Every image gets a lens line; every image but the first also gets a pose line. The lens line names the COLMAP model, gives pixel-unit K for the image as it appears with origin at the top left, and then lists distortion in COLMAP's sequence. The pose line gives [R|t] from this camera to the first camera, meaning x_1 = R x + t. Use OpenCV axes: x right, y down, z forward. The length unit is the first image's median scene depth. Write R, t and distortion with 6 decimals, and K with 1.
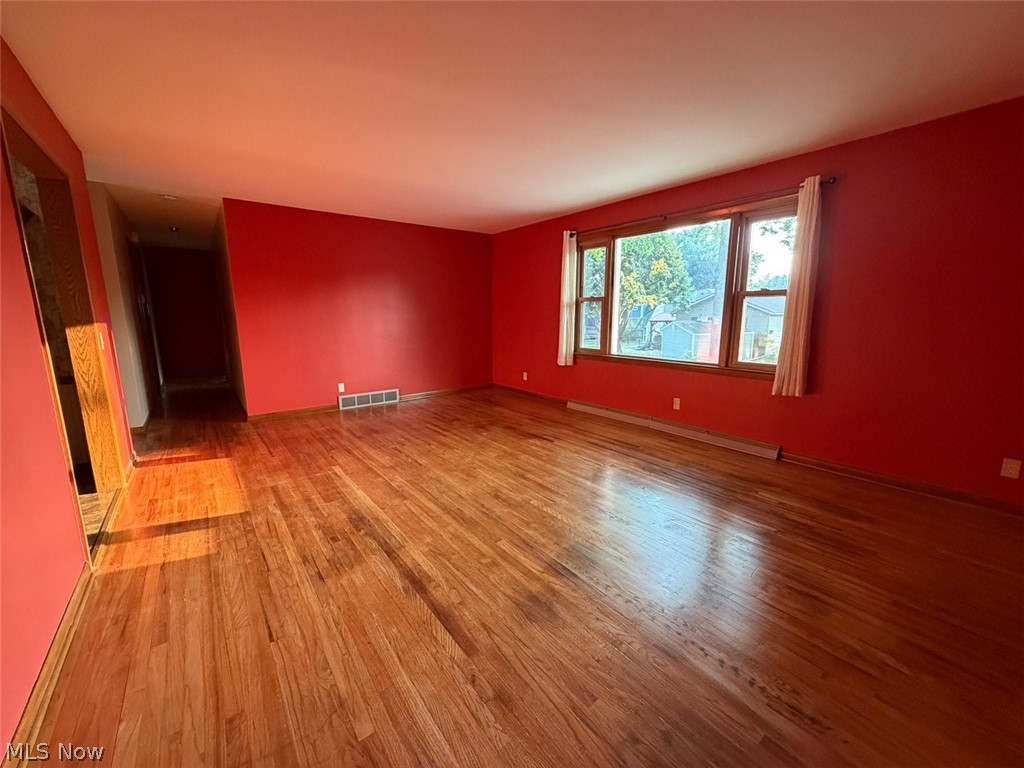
lens RADIAL K [[411.4, 0, 508.2], [0, 411.4, 386.2], [0, 0, 1]] dist [0.000824, -0.009251]
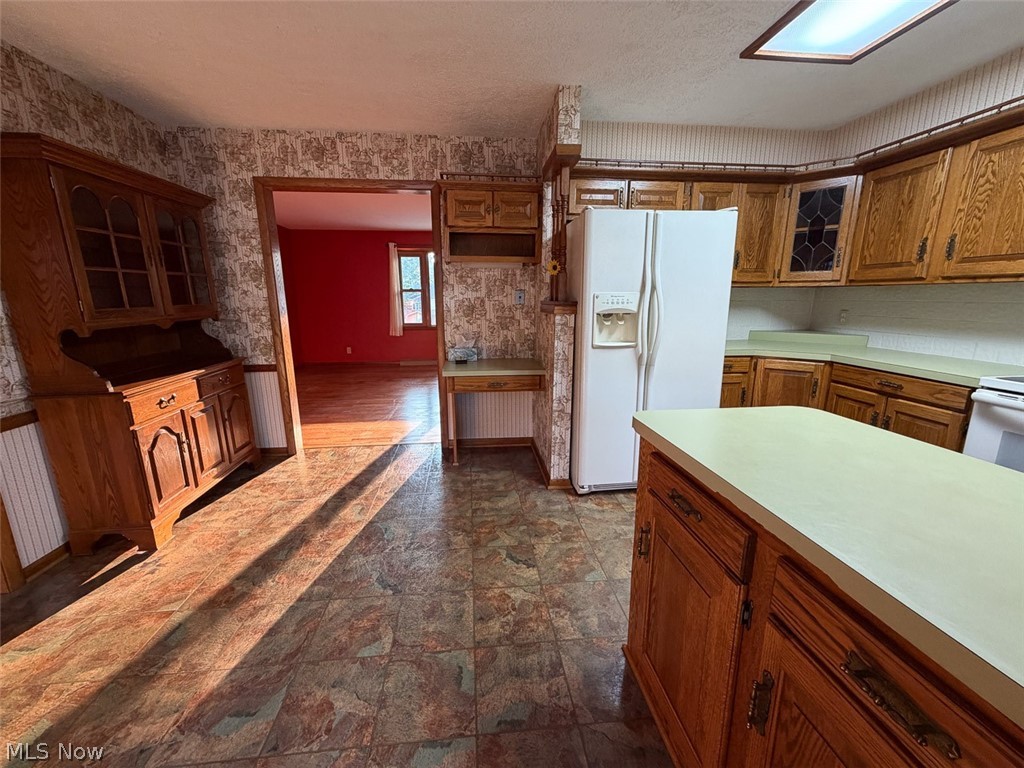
lens RADIAL K [[411.4, 0, 508.2], [0, 411.4, 386.2], [0, 0, 1]] dist [0.000824, -0.009251]
pose [[0.518623, -0.177260, 0.836427, -1.561218], [0.153546, 0.981678, 0.112837, 0.033156], [-0.841103, 0.069910, 0.536338, -0.150747]]
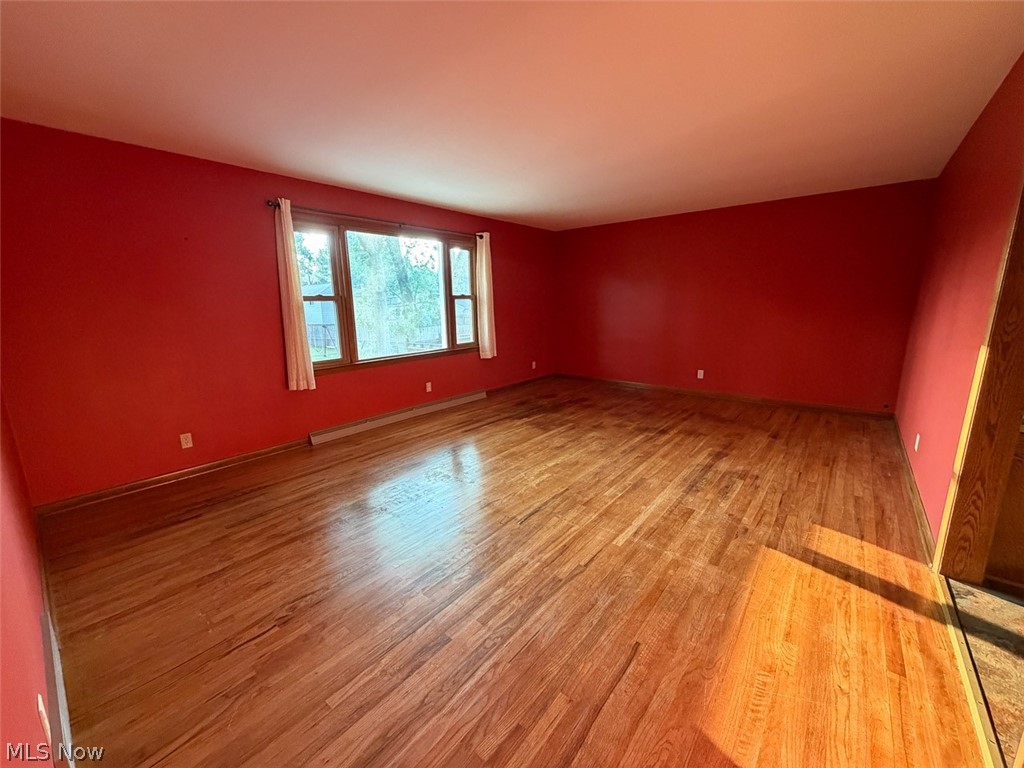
lens RADIAL K [[411.4, 0, 508.2], [0, 411.4, 386.2], [0, 0, 1]] dist [0.000824, -0.009251]
pose [[-0.228325, -0.191922, 0.954481, -1.092098], [0.188079, 0.953215, 0.236659, -0.277266], [-0.955246, 0.233553, -0.181546, 1.377007]]
